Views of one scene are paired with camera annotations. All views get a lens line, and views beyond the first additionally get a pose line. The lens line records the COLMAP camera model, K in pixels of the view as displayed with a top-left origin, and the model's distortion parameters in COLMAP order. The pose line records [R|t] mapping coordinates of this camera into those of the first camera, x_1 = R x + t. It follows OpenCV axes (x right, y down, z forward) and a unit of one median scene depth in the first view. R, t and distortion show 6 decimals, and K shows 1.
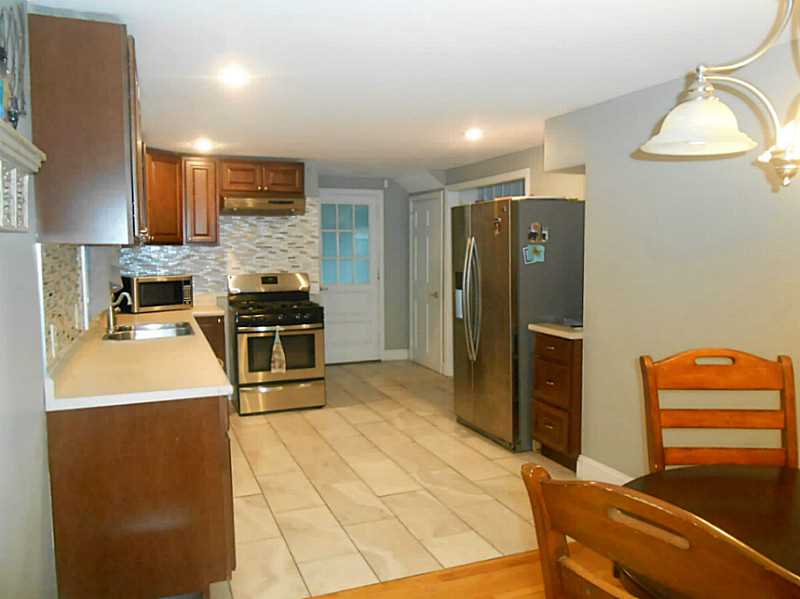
lens RADIAL K [[632.6, 0, 399.0], [0, 632.6, 297.2], [0, 0, 1]] dist [-0.014734, 0.018604]
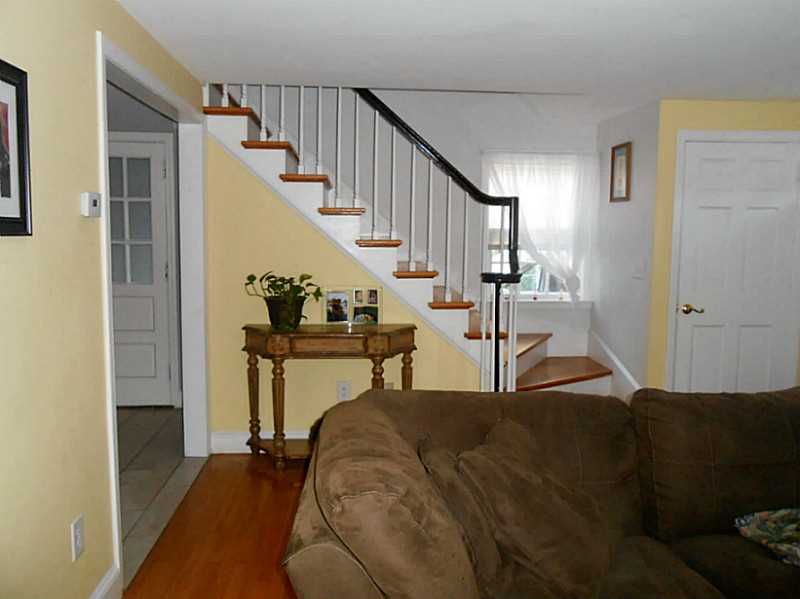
lens RADIAL K [[632.6, 0, 400.5], [0, 632.6, 301.4], [0, 0, 1]] dist [-0.014734, 0.018604]
pose [[0.955275, 0.036482, -0.293460, 0.541124], [-0.027724, 0.999039, 0.033952, -0.047225], [0.294417, -0.024298, 0.955368, 0.691792]]
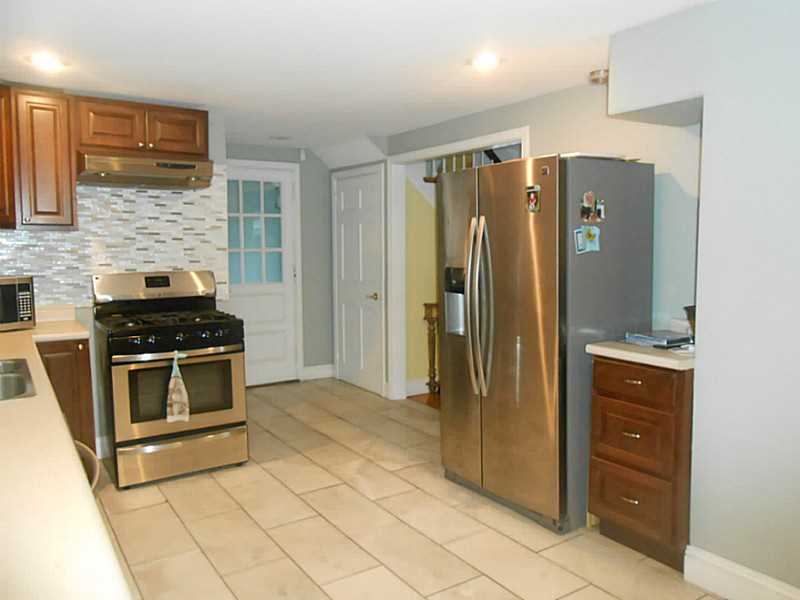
lens RADIAL K [[632.6, 0, 401.3], [0, 632.6, 296.8], [0, 0, 1]] dist [-0.014734, 0.018604]
pose [[0.978721, -0.019262, 0.204291, -0.093036], [0.017848, 0.999802, 0.008759, -0.012987], [-0.204420, -0.004927, 0.978871, 0.297795]]
